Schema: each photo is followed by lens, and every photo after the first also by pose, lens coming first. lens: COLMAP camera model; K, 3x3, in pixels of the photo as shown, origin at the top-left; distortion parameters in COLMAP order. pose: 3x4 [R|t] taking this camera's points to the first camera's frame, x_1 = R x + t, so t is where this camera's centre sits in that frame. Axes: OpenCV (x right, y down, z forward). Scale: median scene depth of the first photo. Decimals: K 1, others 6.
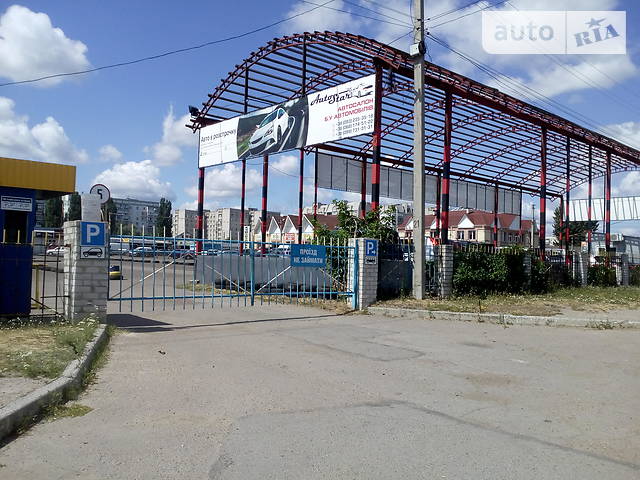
lens RADIAL K [[549.8, 0, 318.7], [0, 549.8, 241.2], [0, 0, 1]] dist [0.072794, -0.195360]
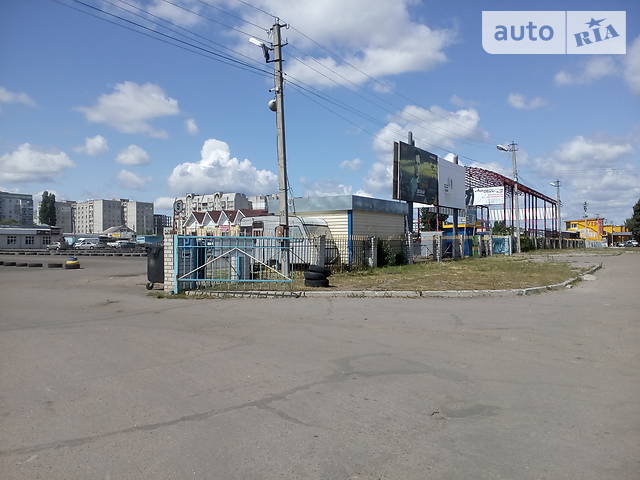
lens RADIAL K [[549.8, 0, 318.7], [0, 549.8, 241.2], [0, 0, 1]] dist [0.072794, -0.195360]
pose [[0.951633, -0.032193, 0.305545, -1.802073], [0.024088, 0.999252, 0.030260, -0.088741], [-0.306290, -0.021436, 0.951697, -1.668012]]
